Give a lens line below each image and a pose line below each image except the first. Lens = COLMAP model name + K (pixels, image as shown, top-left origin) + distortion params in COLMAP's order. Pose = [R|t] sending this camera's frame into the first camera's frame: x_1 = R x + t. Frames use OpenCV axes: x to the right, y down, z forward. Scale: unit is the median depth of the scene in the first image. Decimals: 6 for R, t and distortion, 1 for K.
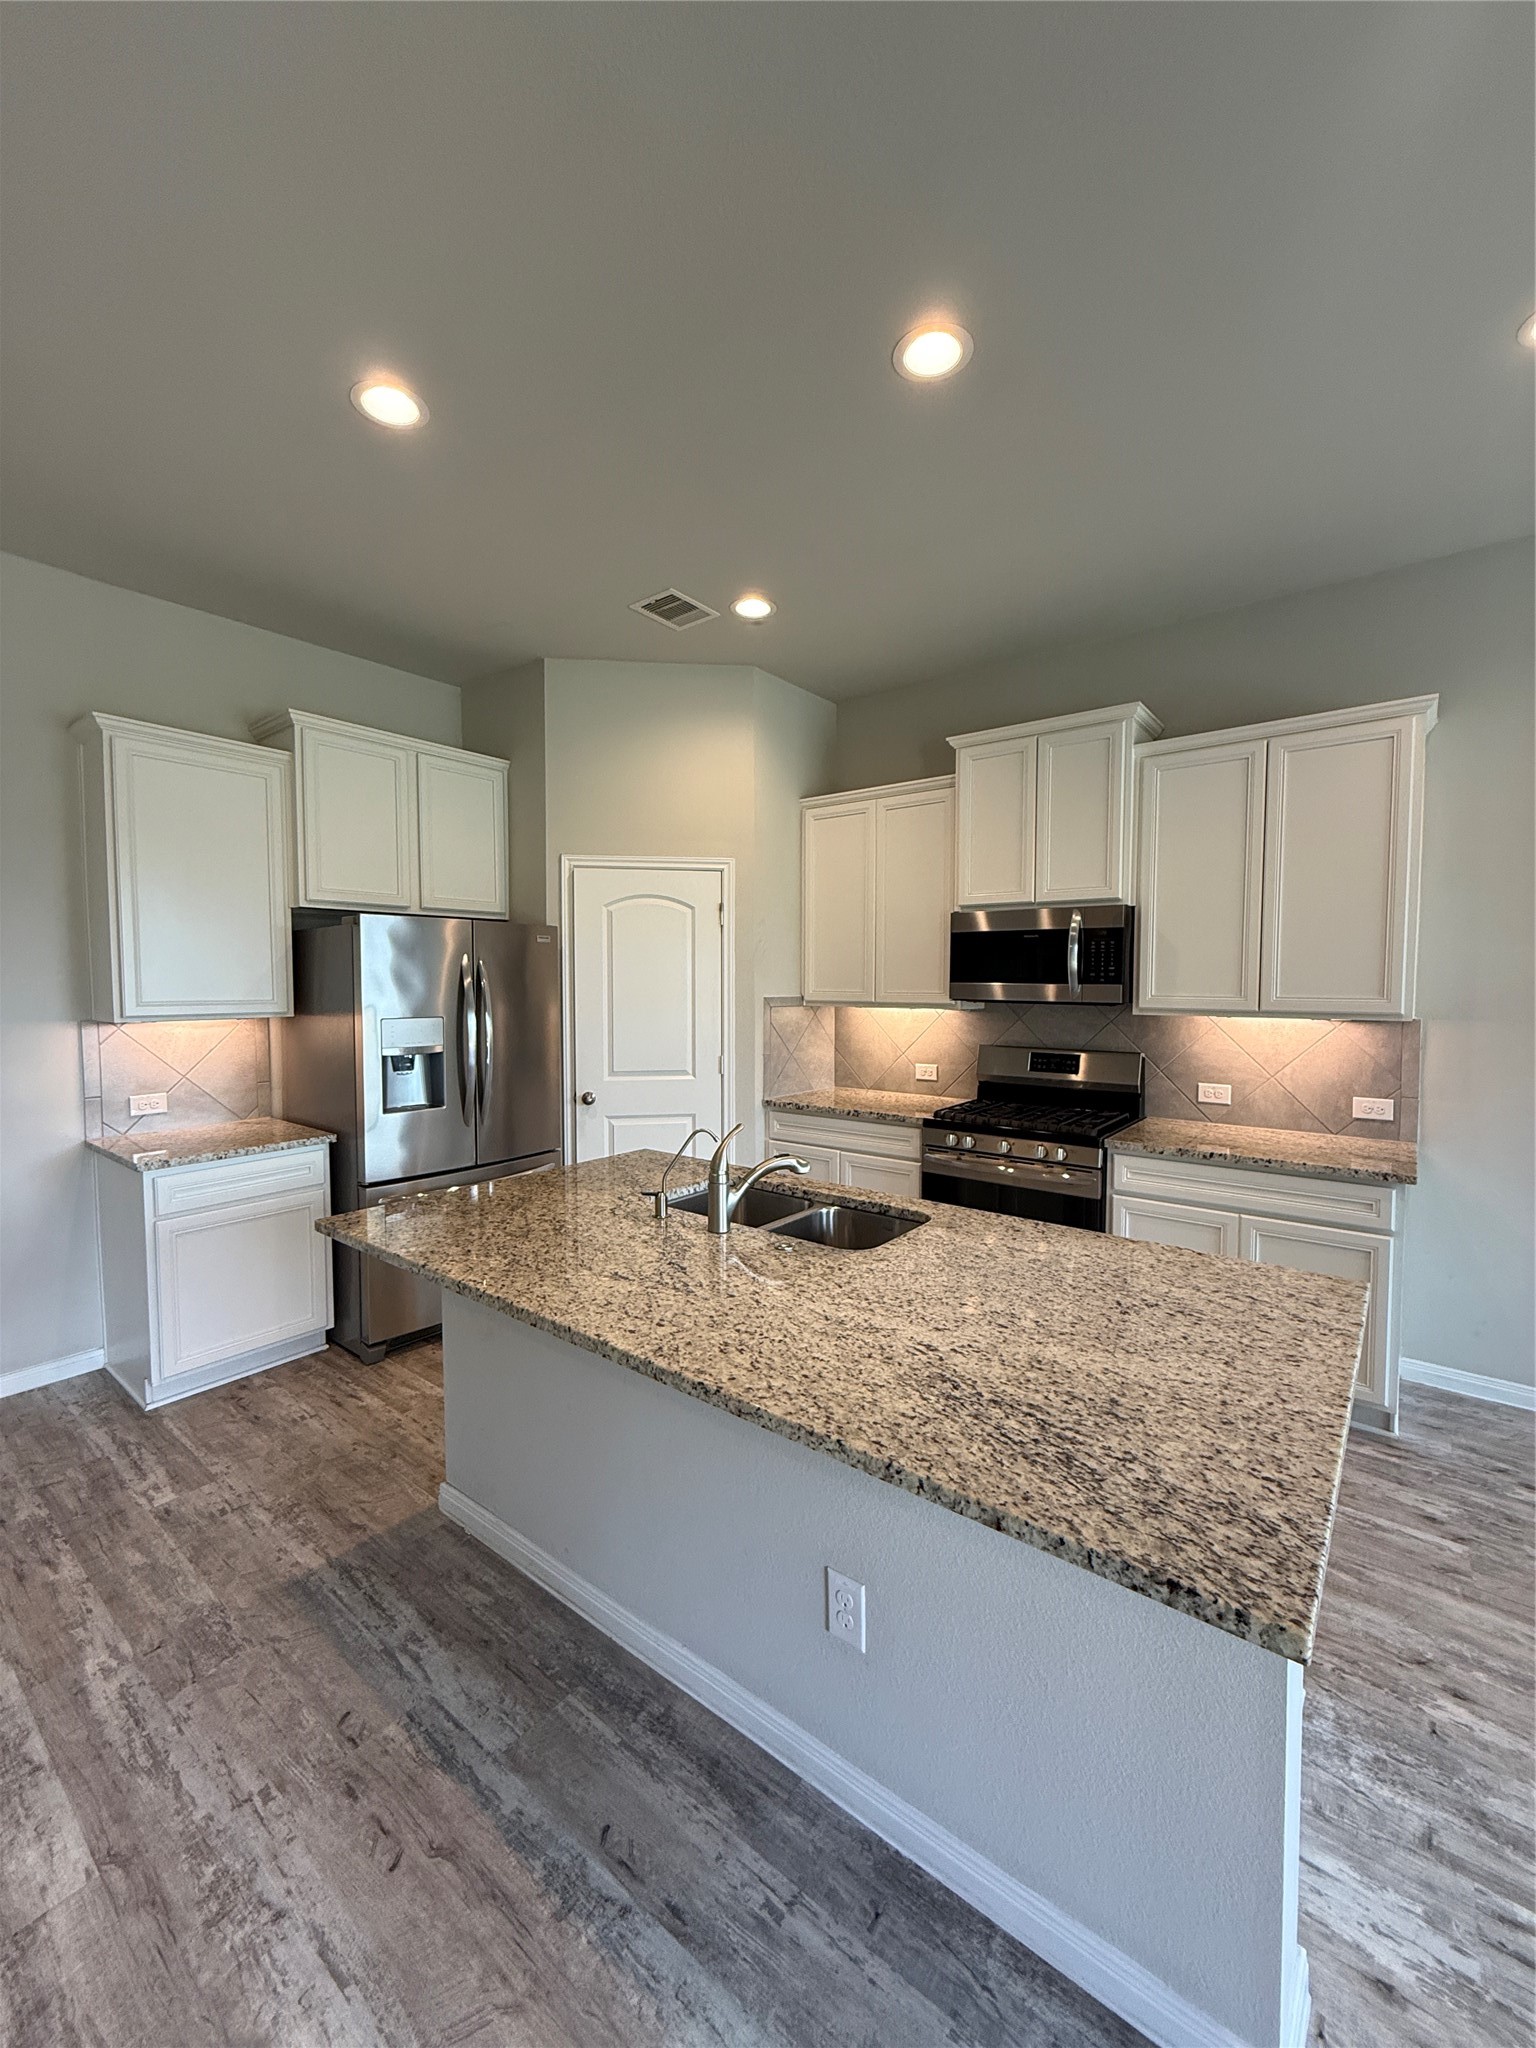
lens RADIAL K [[817.8, 0, 768.0], [0, 817.8, 1024.0], [0, 0, 1]] dist [-0.001017, 0.000079]
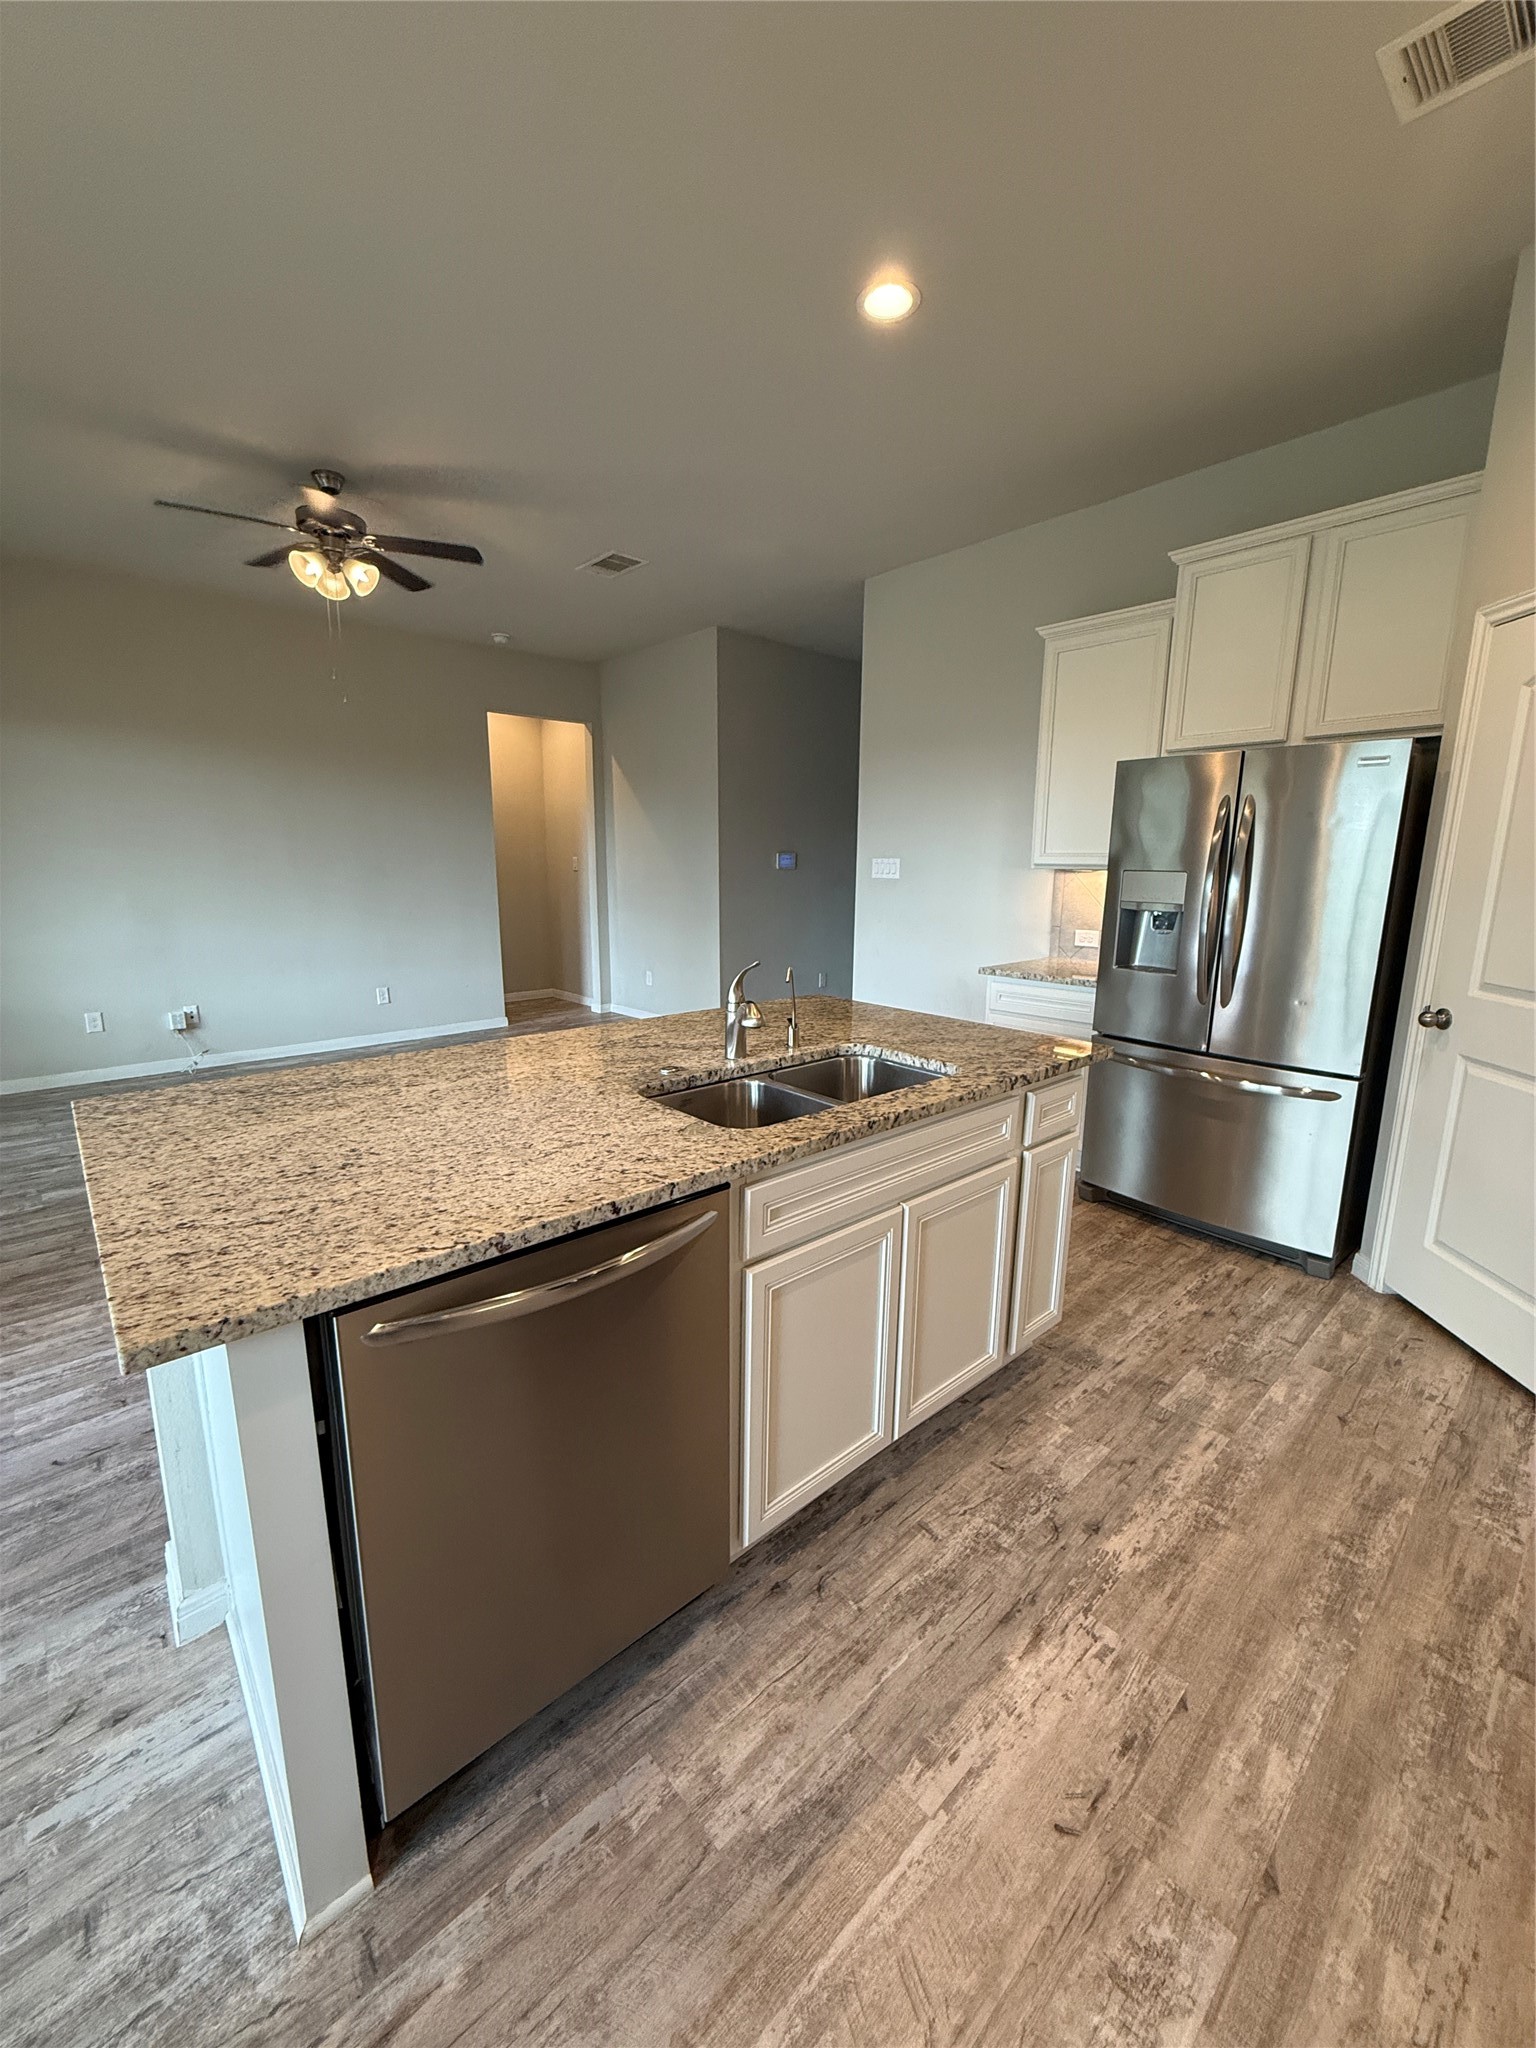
lens RADIAL K [[817.8, 0, 768.0], [0, 817.8, 1024.0], [0, 0, 1]] dist [-0.001017, 0.000079]
pose [[-0.169840, 0.192918, -0.966404, 1.220557], [-0.061775, 0.976639, 0.205818, -0.003575], [0.983534, 0.094656, -0.153955, 1.589722]]
